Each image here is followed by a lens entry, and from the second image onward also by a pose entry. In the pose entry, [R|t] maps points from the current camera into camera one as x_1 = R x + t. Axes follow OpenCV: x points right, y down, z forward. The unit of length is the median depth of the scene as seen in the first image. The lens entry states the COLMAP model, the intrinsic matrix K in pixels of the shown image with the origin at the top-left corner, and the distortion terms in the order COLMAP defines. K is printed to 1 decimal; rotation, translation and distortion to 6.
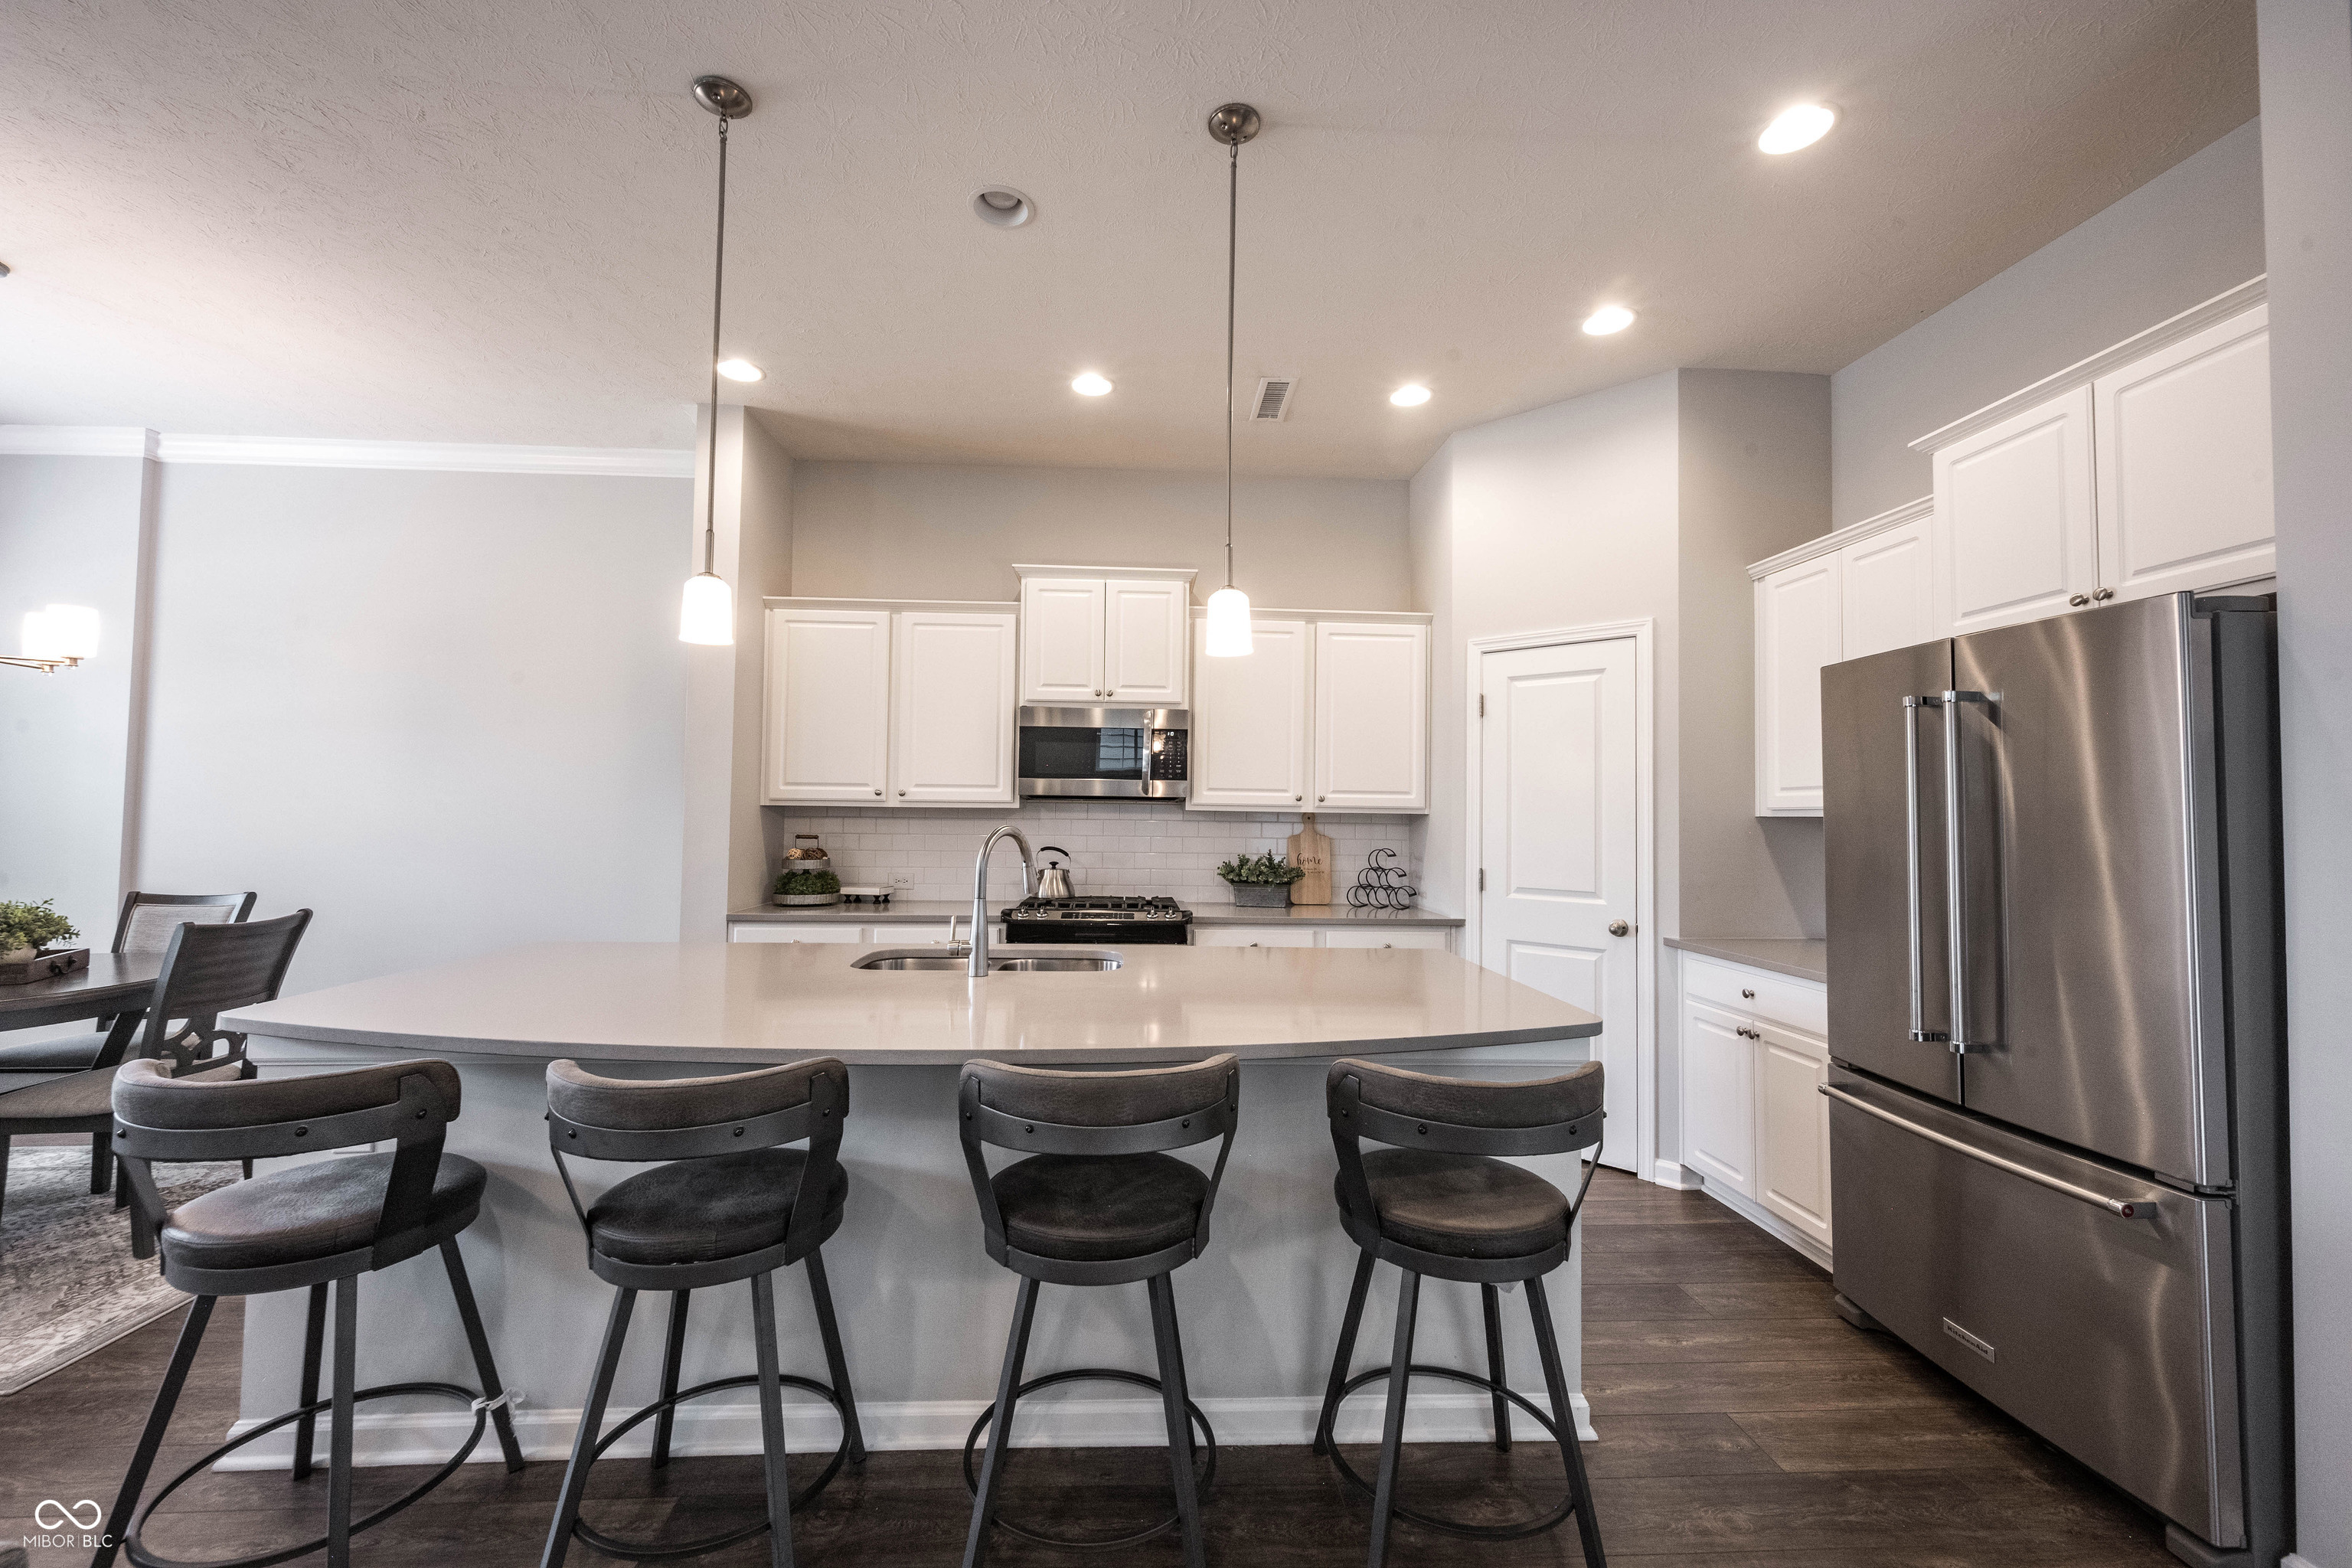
lens RADIAL K [[927.1, 0, 1174.6], [0, 927.1, 779.0], [0, 0, 1]] dist [-0.002141, -0.000381]
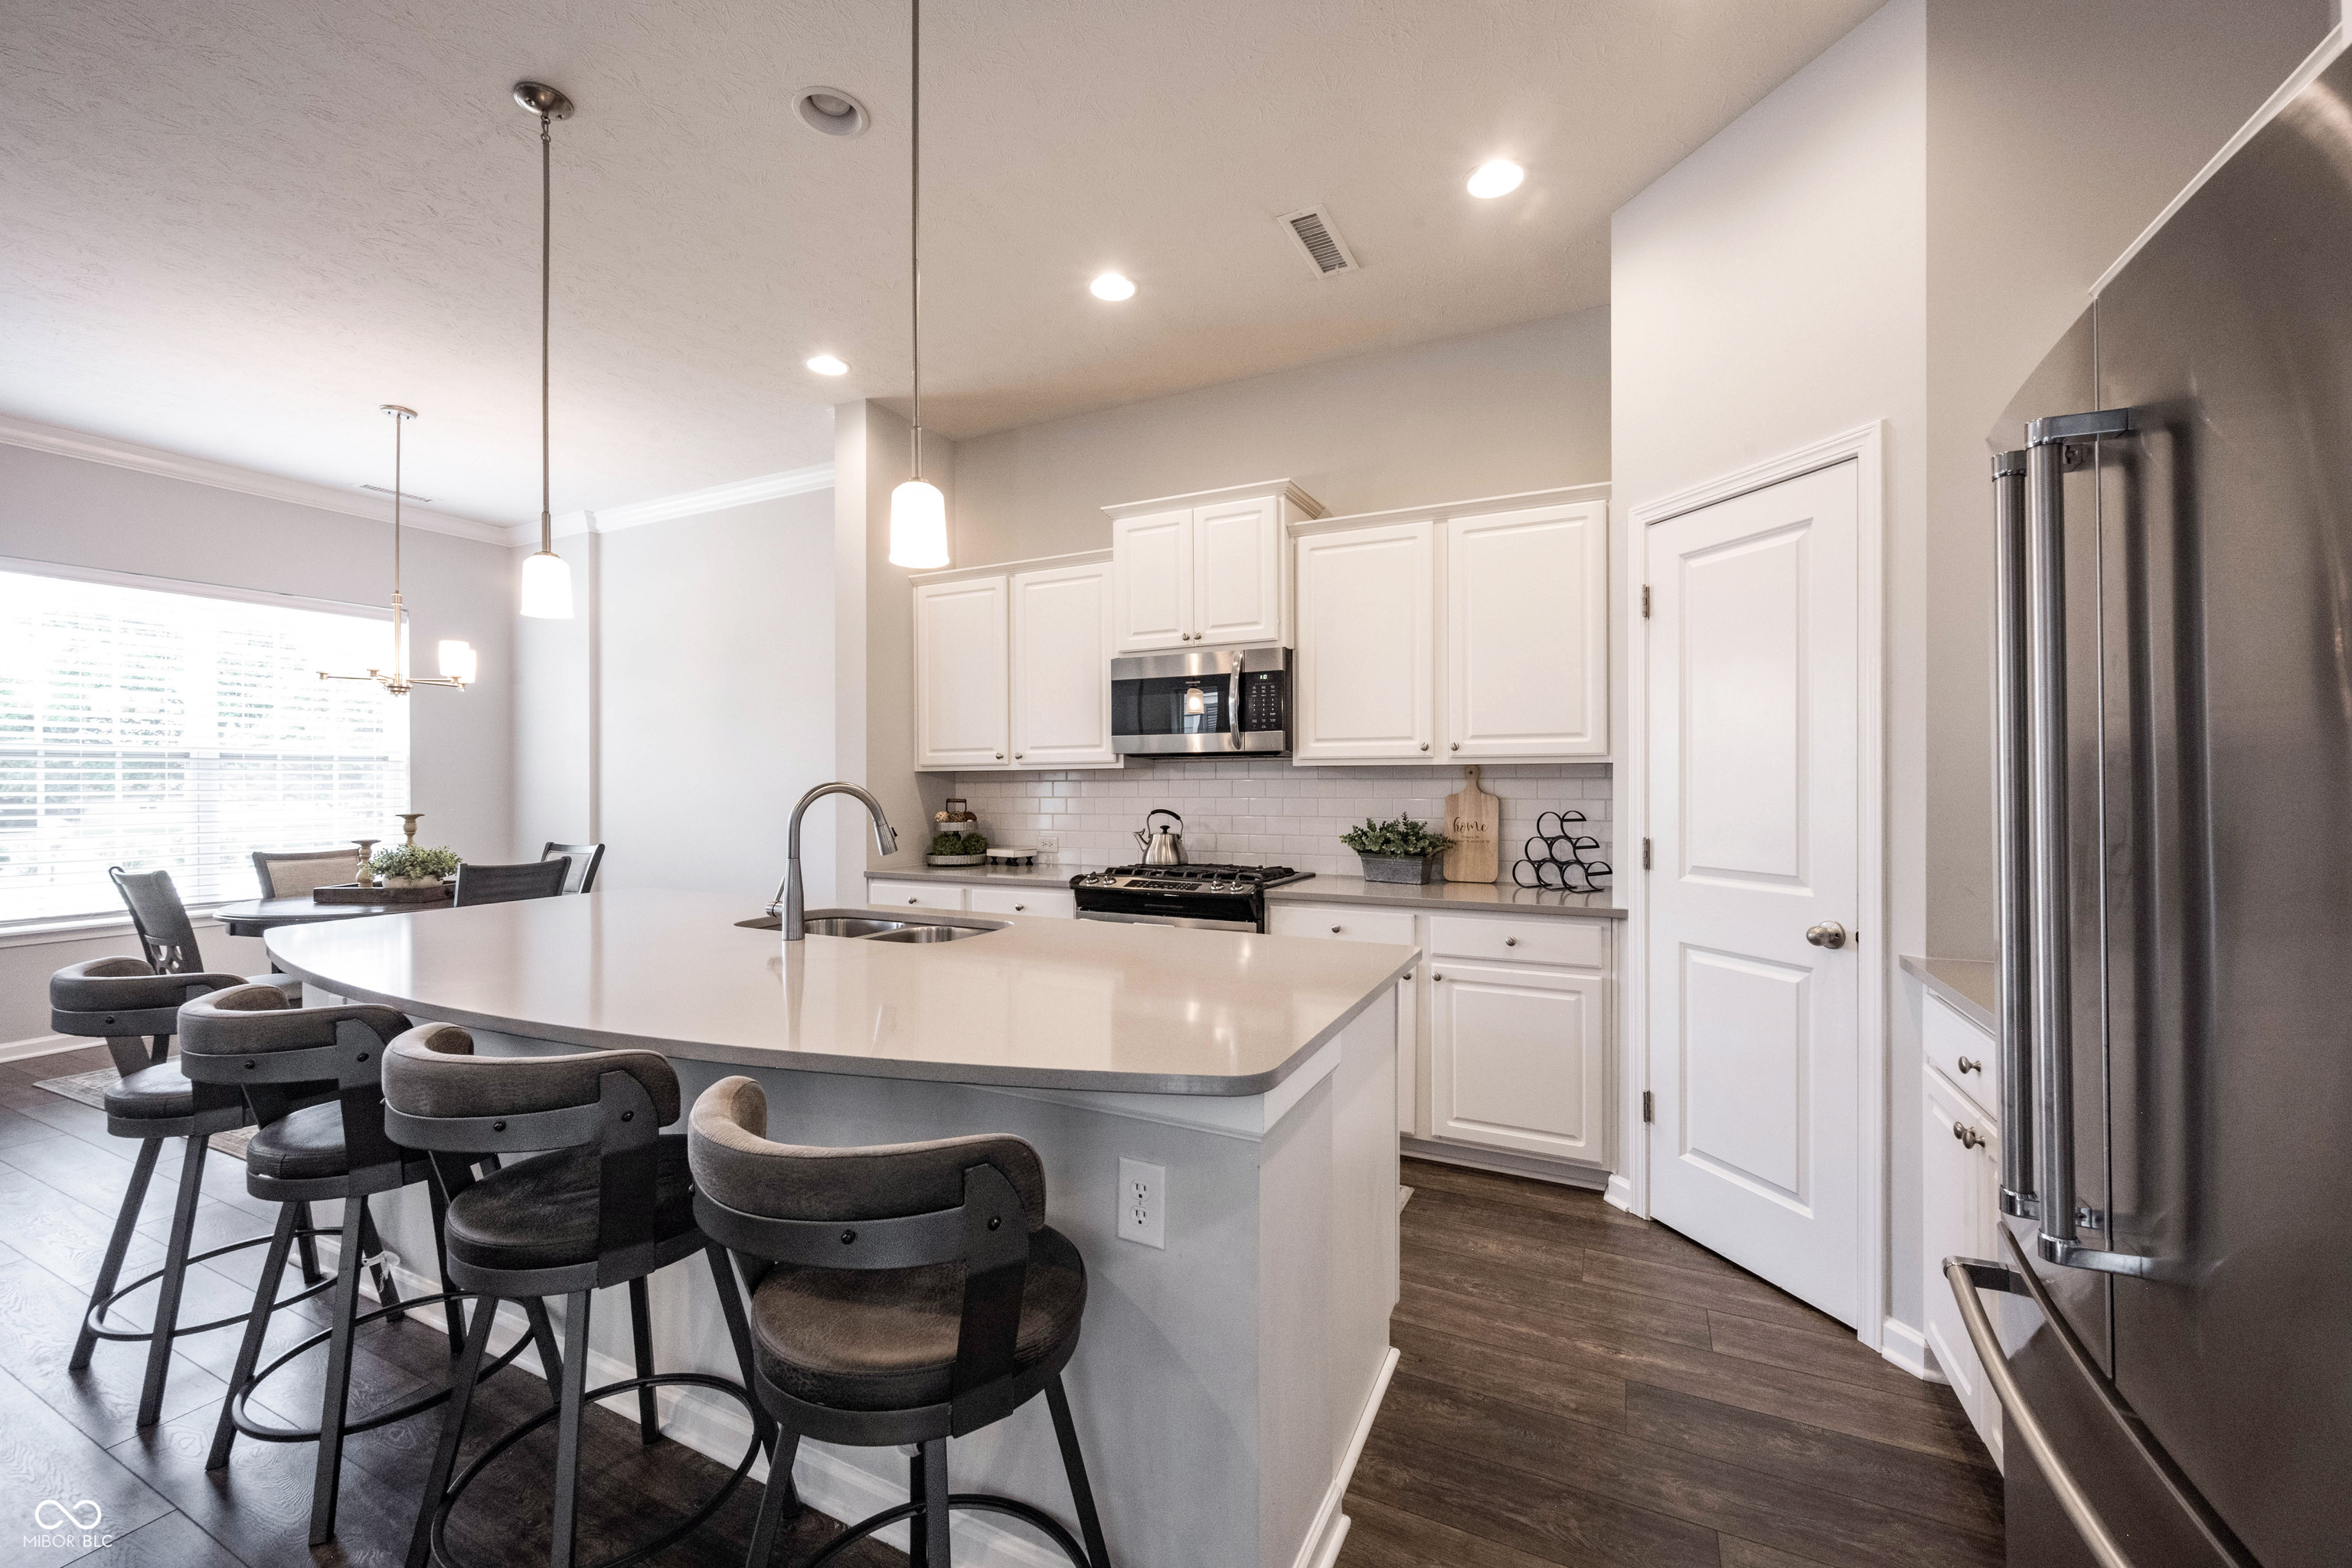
lens RADIAL K [[927.1, 0, 1179.3], [0, 927.1, 784.2], [0, 0, 1]] dist [-0.002141, -0.000381]
pose [[0.870631, -0.016202, -0.491670, 0.343616], [0.035049, 0.998961, 0.029143, 0.022175], [0.490687, -0.042605, 0.870294, 0.211812]]
